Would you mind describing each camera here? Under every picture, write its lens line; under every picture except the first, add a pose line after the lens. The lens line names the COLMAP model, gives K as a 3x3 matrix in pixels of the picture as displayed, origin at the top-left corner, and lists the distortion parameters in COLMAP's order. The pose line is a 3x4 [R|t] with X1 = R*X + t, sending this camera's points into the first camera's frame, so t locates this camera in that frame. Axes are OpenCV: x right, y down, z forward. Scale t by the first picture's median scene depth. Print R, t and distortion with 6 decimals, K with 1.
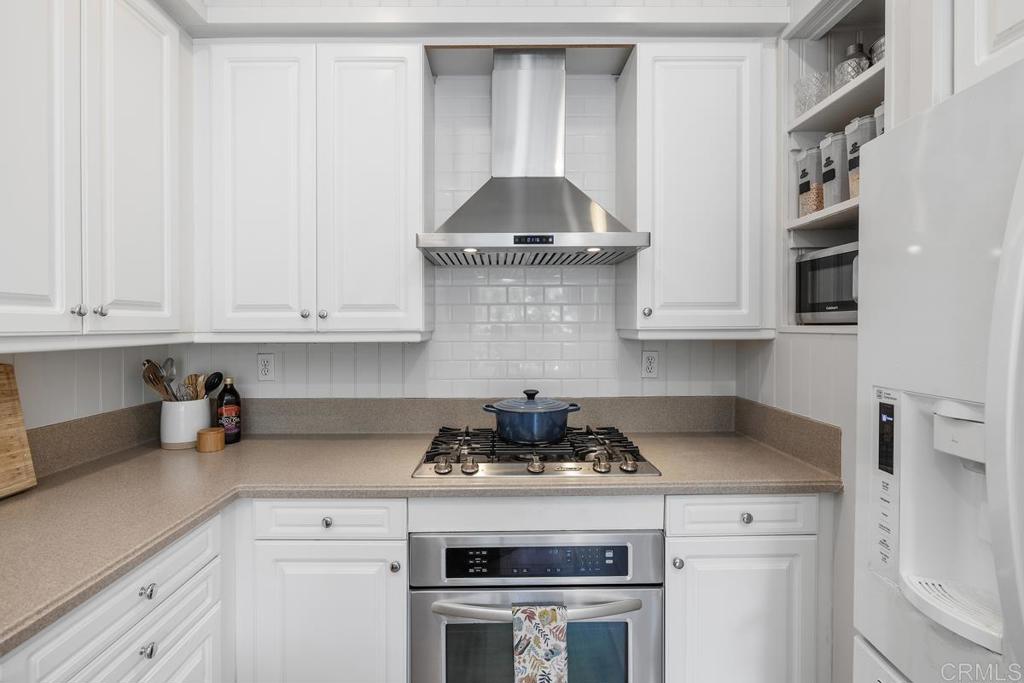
lens RADIAL K [[493.5, 0, 505.7], [0, 493.5, 332.3], [0, 0, 1]] dist [-0.012233, -0.000684]
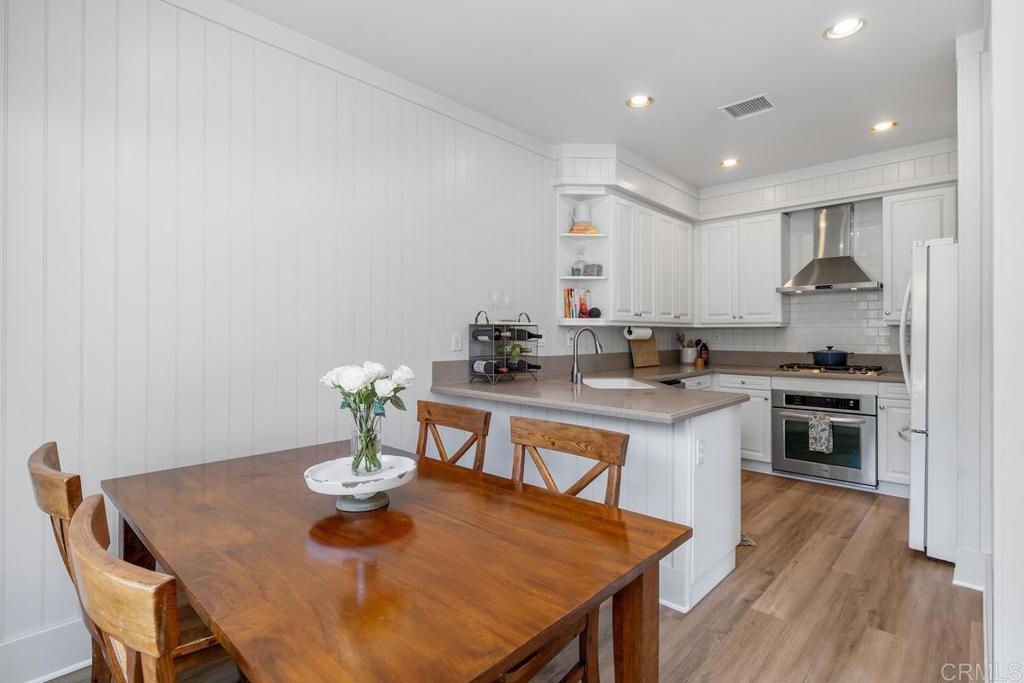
lens RADIAL K [[493.5, 0, 505.7], [0, 493.5, 332.3], [0, 0, 1]] dist [-0.012233, -0.000684]
pose [[0.716290, 0.000208, -0.697803, 0.619771], [-0.010583, 0.999888, -0.010566, 0.096886], [0.697723, 0.014953, 0.716212, -1.932738]]
